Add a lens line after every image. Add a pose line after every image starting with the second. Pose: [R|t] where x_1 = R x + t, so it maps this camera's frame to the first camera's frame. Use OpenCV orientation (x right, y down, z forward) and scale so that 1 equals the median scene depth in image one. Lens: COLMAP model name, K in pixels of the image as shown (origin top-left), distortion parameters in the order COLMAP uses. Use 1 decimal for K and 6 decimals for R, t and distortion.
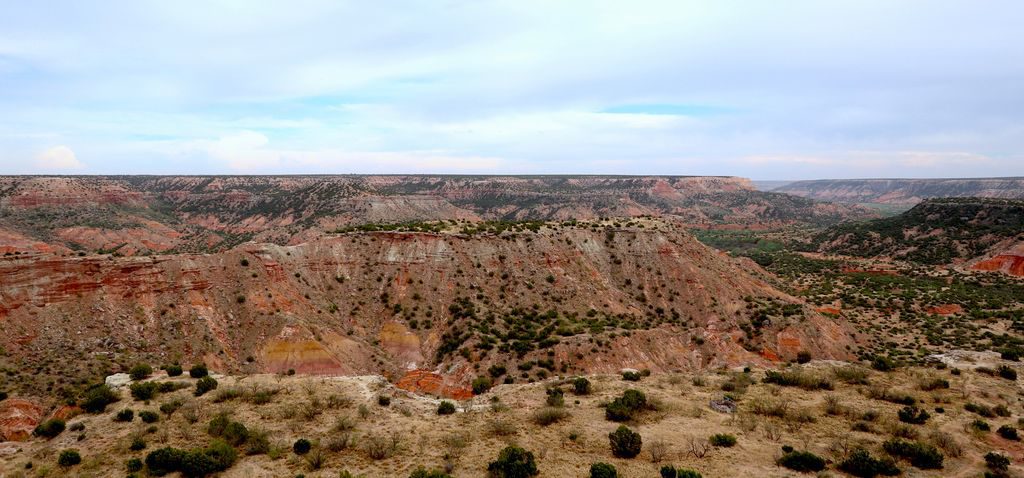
lens RADIAL K [[786.6, 0, 490.9], [0, 786.6, 231.4], [0, 0, 1]] dist [-0.010174, 0.000900]
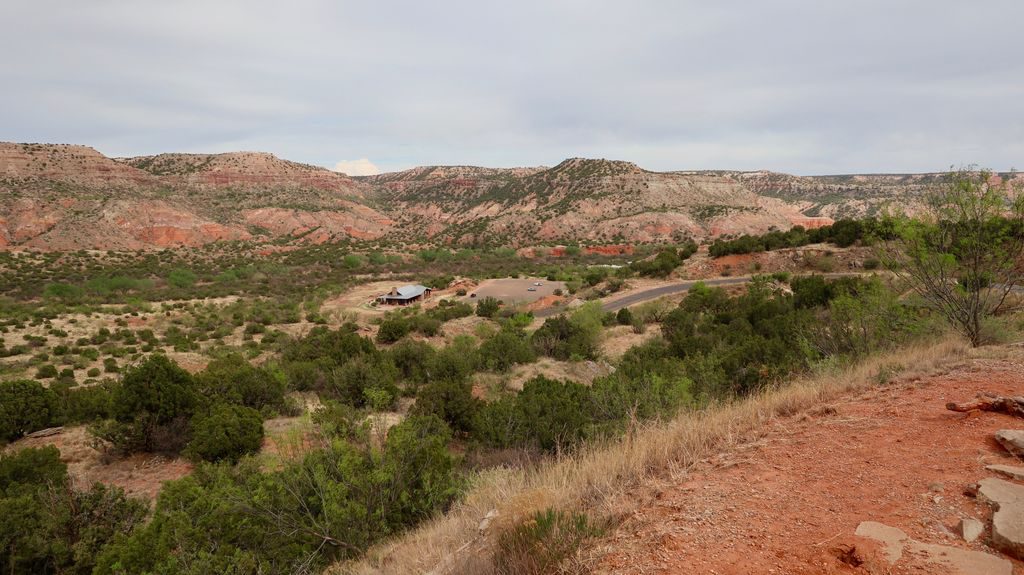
lens RADIAL K [[693.0, 0, 493.2], [0, 693.0, 284.2], [0, 0, 1]] dist [-0.026804, 0.001663]
pose [[0.967569, 0.034803, -0.250196, -0.127277], [-0.022671, 0.998431, 0.051211, 0.026715], [0.251586, -0.043878, 0.966840, 0.359319]]
